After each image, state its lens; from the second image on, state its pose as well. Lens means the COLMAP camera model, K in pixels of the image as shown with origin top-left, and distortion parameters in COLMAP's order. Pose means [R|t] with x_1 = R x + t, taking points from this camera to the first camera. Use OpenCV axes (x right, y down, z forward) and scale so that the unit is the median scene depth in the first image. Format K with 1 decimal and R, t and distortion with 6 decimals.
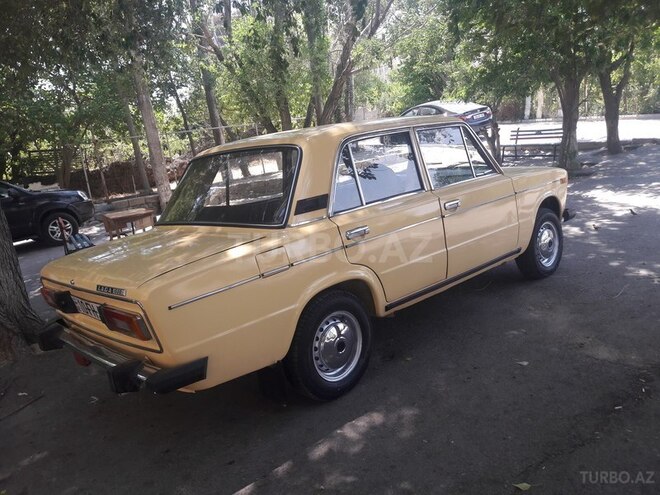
lens RADIAL K [[543.0, 0, 328.4], [0, 543.0, 245.8], [0, 0, 1]] dist [0.025879, -0.006881]
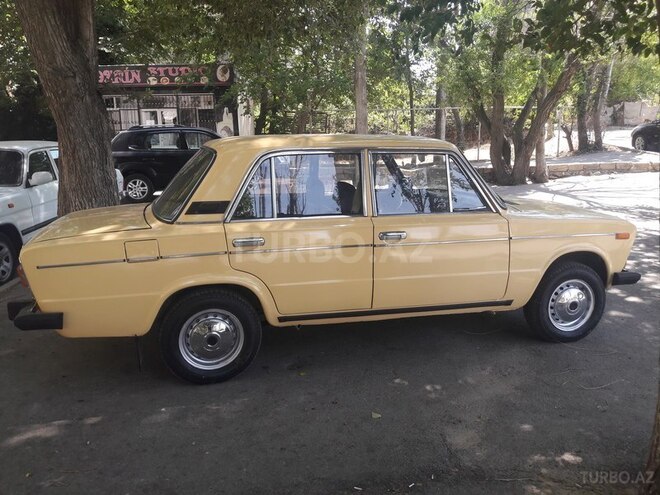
lens RADIAL K [[543.0, 0, 328.4], [0, 543.0, 248.1], [0, 0, 1]] dist [0.025879, -0.006881]
pose [[0.870242, 0.226939, -0.437239, 0.589451], [-0.203008, 0.973909, 0.101436, -0.136599], [0.448851, 0.000489, 0.893606, 0.111118]]
